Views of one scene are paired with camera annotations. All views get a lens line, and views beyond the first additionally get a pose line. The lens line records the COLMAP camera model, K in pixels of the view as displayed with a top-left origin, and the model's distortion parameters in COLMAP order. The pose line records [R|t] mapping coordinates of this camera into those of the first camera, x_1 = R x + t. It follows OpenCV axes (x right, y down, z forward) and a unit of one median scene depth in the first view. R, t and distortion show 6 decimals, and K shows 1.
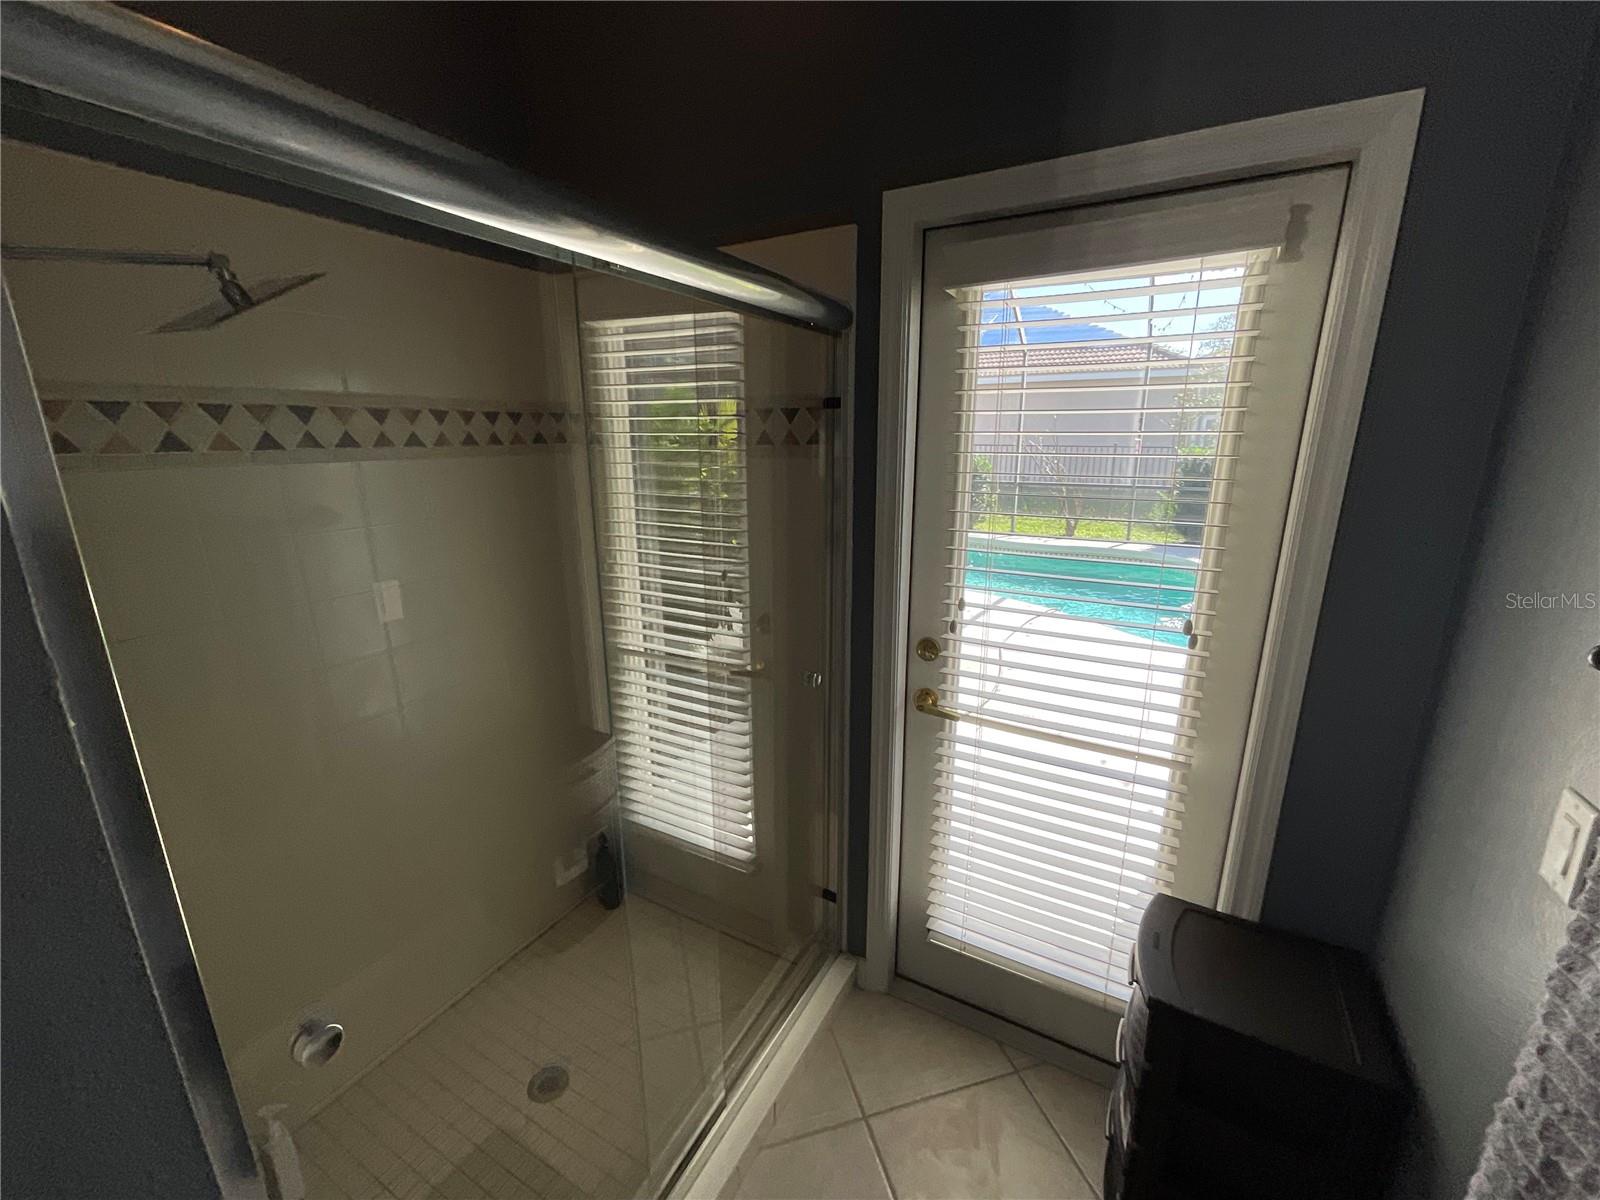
lens RADIAL K [[650.4, 0, 804.0], [0, 650.4, 600.1], [0, 0, 1]] dist [0.015124, 0.000190]
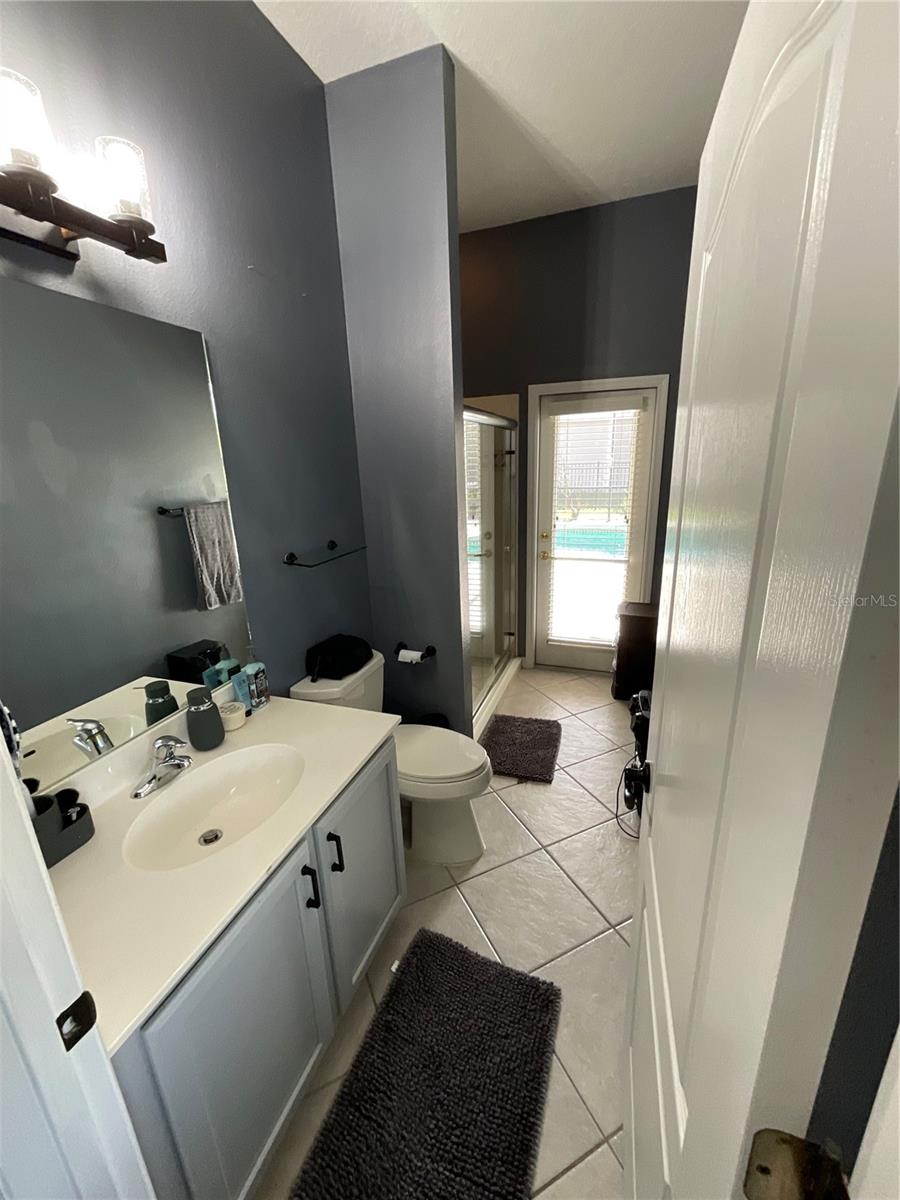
lens RADIAL K [[487.8, 0, 449.5], [0, 487.8, 599.7], [0, 0, 1]] dist [0.015124, 0.000190]
pose [[0.987946, -0.071796, 0.137141, -0.599480], [0.067456, 0.997071, 0.036045, 0.272056], [-0.139327, -0.026360, 0.989896, -1.204493]]
